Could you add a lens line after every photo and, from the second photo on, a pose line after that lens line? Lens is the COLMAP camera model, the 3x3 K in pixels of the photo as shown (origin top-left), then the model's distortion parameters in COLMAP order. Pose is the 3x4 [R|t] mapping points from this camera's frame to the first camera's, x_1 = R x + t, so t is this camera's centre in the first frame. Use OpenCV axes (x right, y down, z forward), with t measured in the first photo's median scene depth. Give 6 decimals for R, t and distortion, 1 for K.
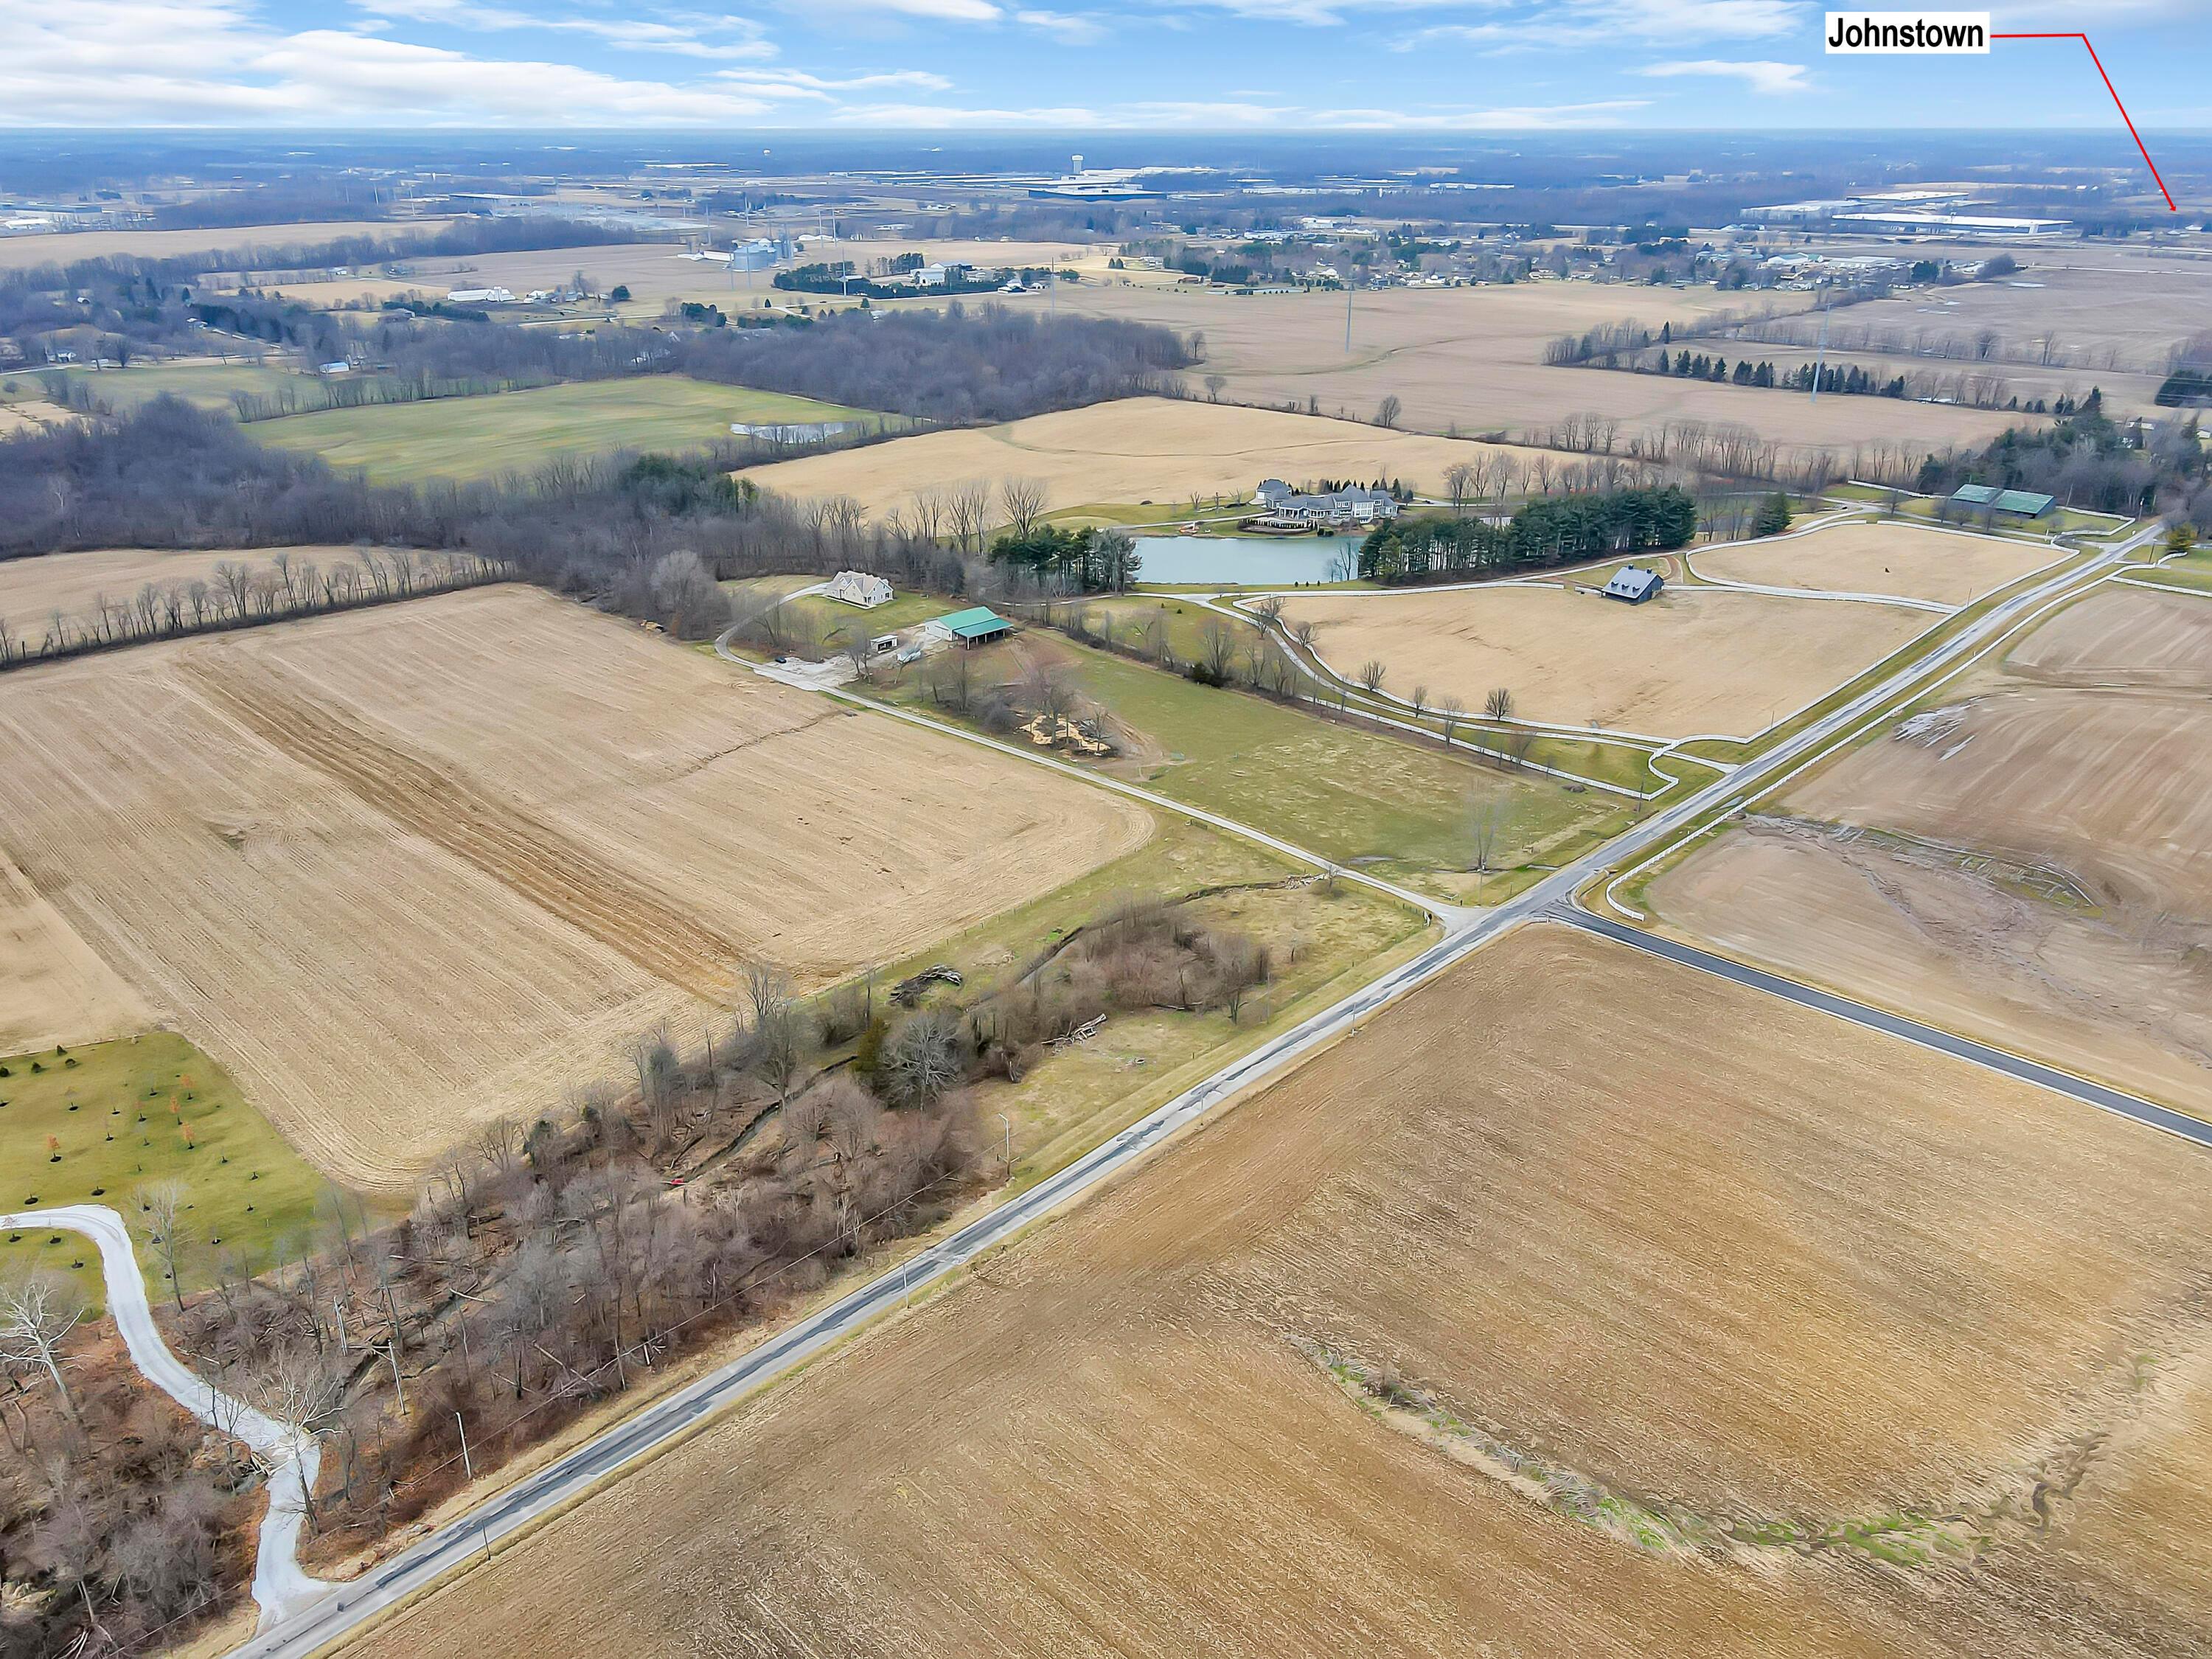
lens RADIAL K [[1653.8, 0, 1100.4], [0, 1653.8, 822.3], [0, 0, 1]] dist [0.008425, 0.004522]
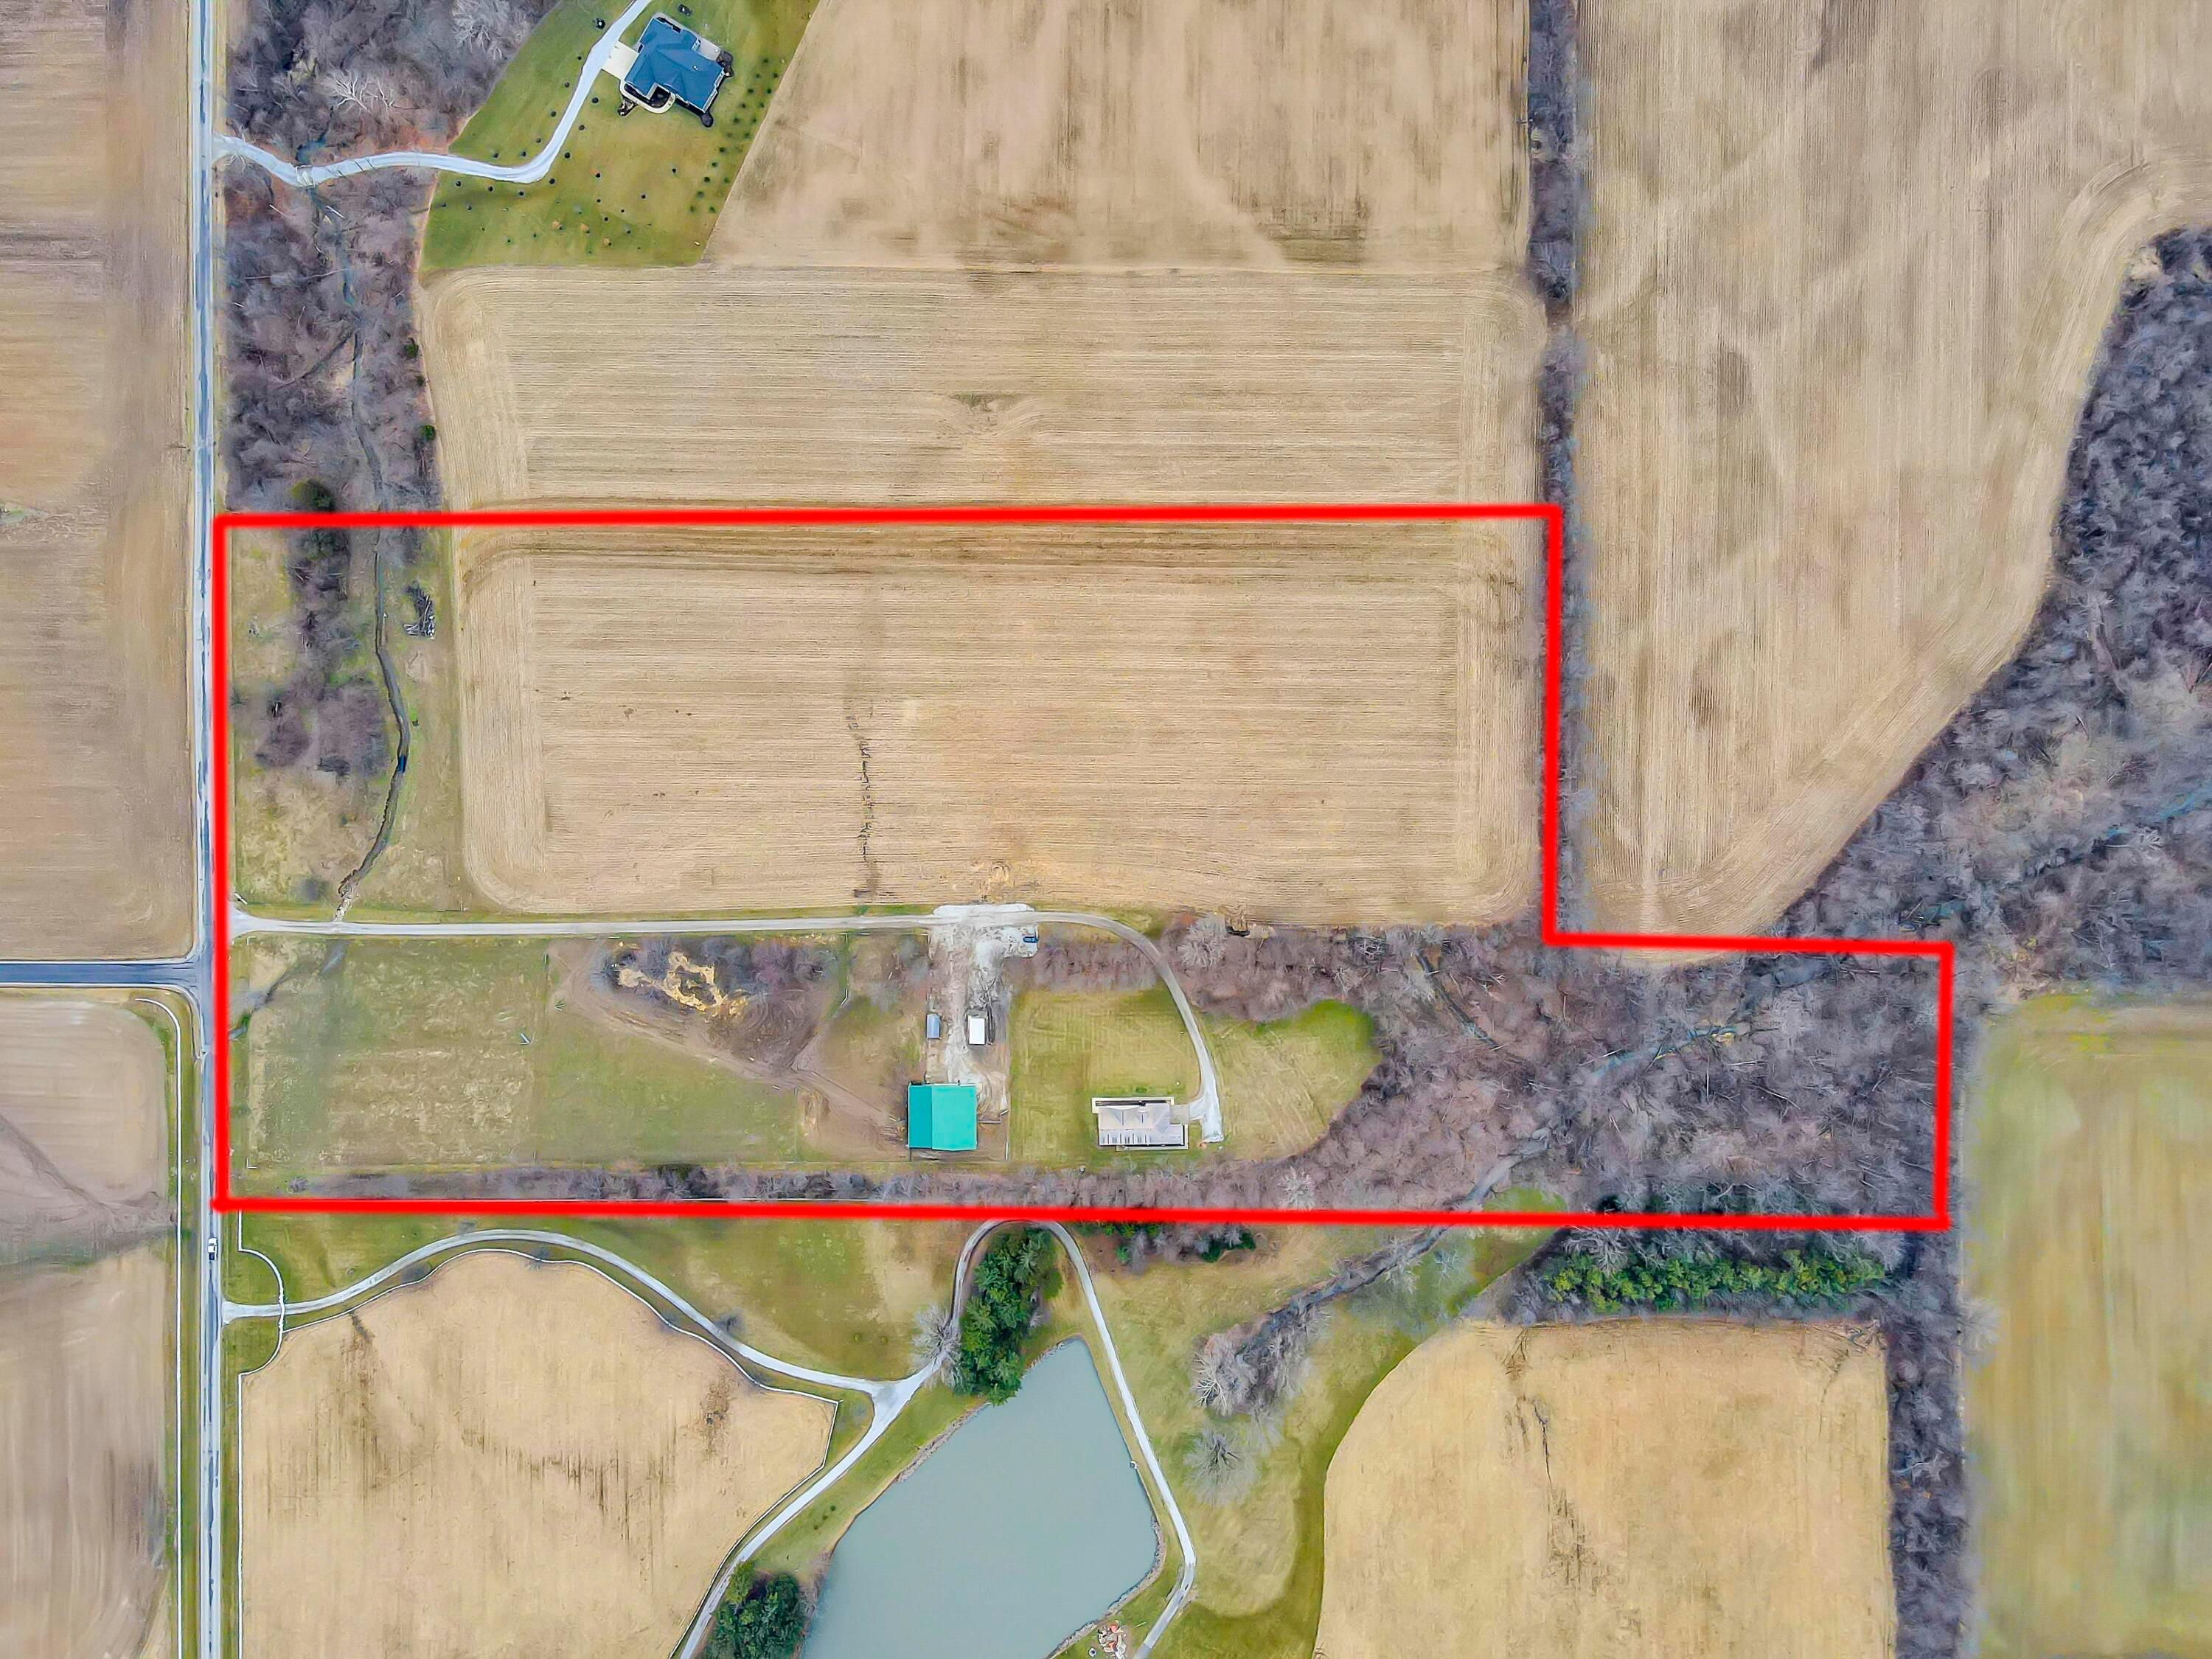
lens RADIAL K [[1653.8, 0, 1100.4], [0, 1653.8, 822.3], [0, 0, 1]] dist [0.008425, 0.004522]
pose [[-0.714556, 0.699419, 0.014940, -0.369200], [-0.268663, -0.294070, 0.917247, -1.295135], [0.645933, 0.651411, 0.398038, 0.741277]]
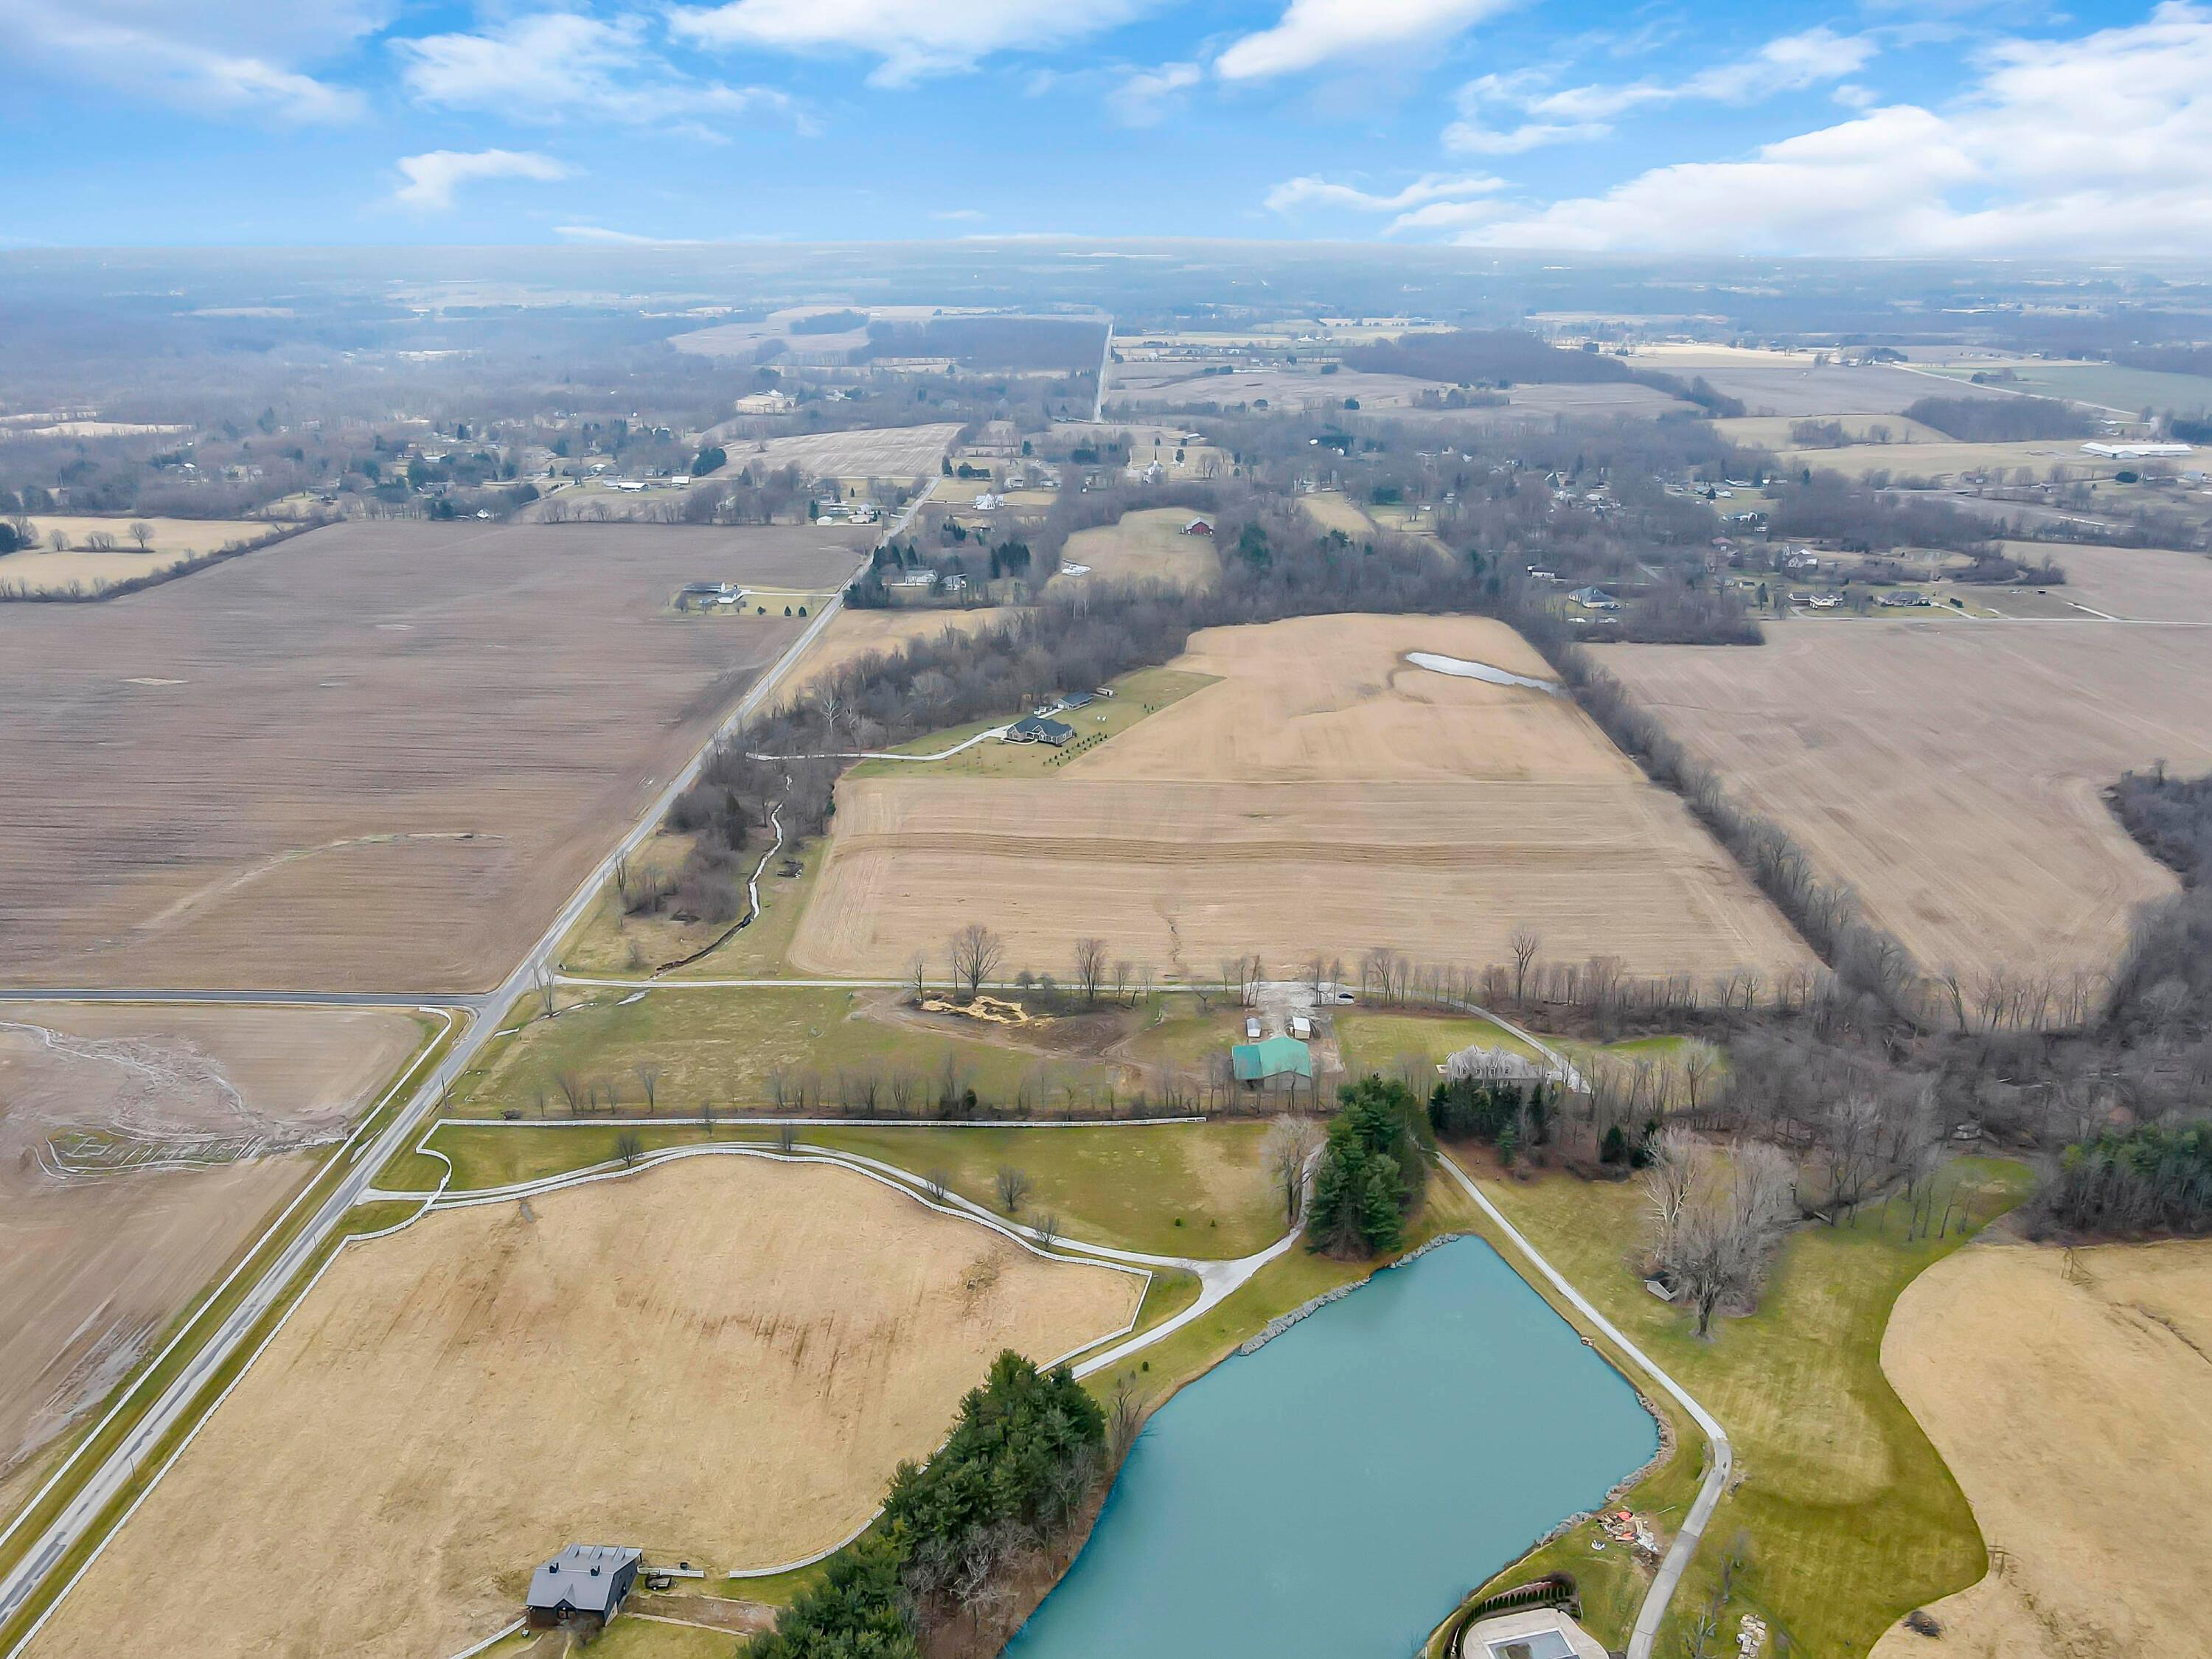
lens RADIAL K [[1653.8, 0, 1100.4], [0, 1653.8, 822.3], [0, 0, 1]] dist [0.008425, 0.004522]
pose [[-0.730575, 0.234280, -0.641383, 0.671730], [-0.269905, 0.763726, 0.586408, -0.919566], [0.627225, 0.601528, -0.494726, 1.707995]]
